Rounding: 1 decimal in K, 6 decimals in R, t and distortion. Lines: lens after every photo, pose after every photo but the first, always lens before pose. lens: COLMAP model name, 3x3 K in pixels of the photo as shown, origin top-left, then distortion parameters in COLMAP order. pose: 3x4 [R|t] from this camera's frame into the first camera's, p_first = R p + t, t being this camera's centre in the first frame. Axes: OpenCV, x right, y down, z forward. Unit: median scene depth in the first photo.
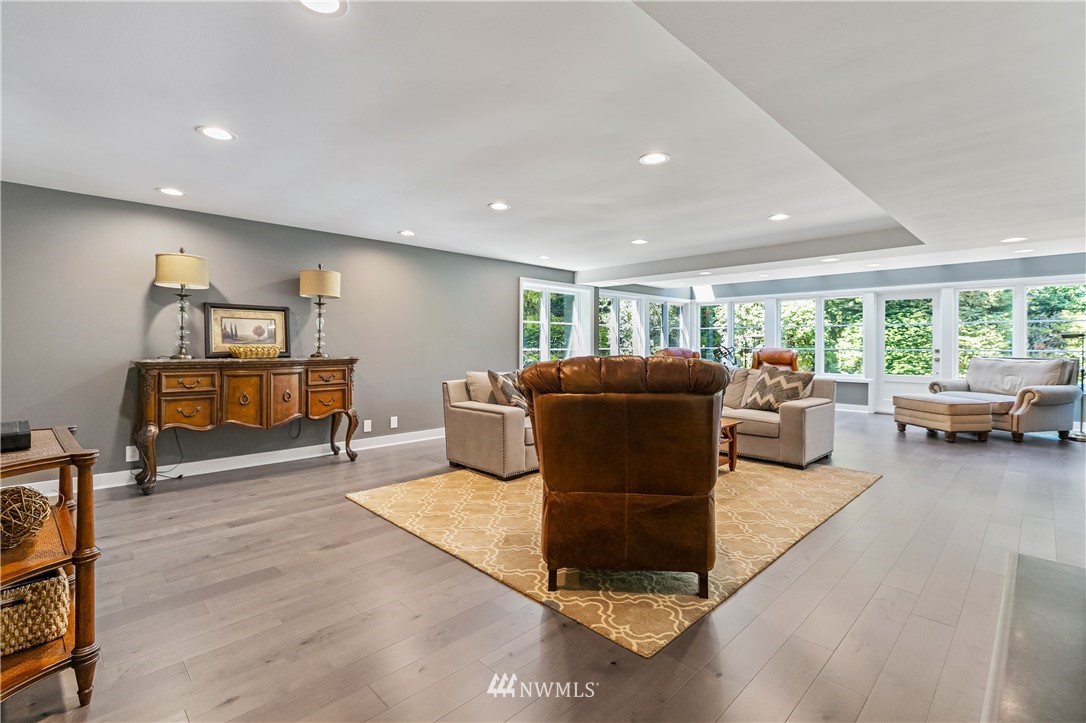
lens RADIAL K [[500.7, 0, 556.2], [0, 500.7, 345.7], [0, 0, 1]] dist [0.003345, 0.000783]
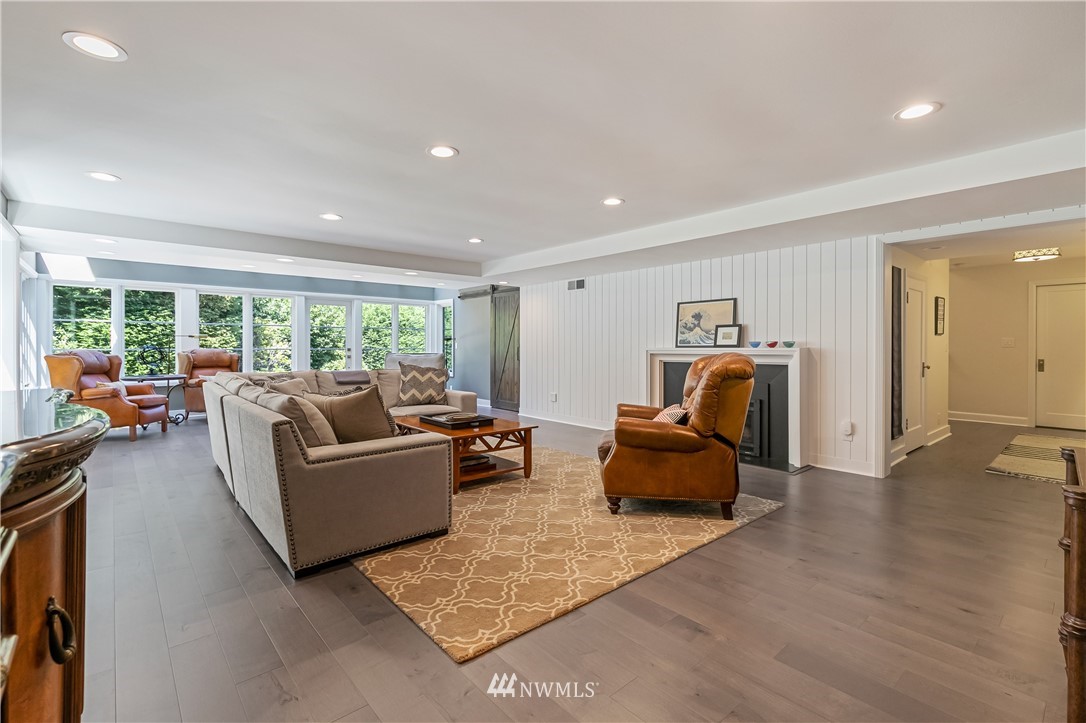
lens RADIAL K [[500.7, 0, 543.3], [0, 500.7, 356.1], [0, 0, 1]] dist [0.003345, 0.000783]
pose [[0.057182, -0.023762, 0.998081, -0.219774], [0.000956, 0.999718, 0.023746, -0.001172], [-0.998363, -0.000404, 0.057188, 0.220861]]
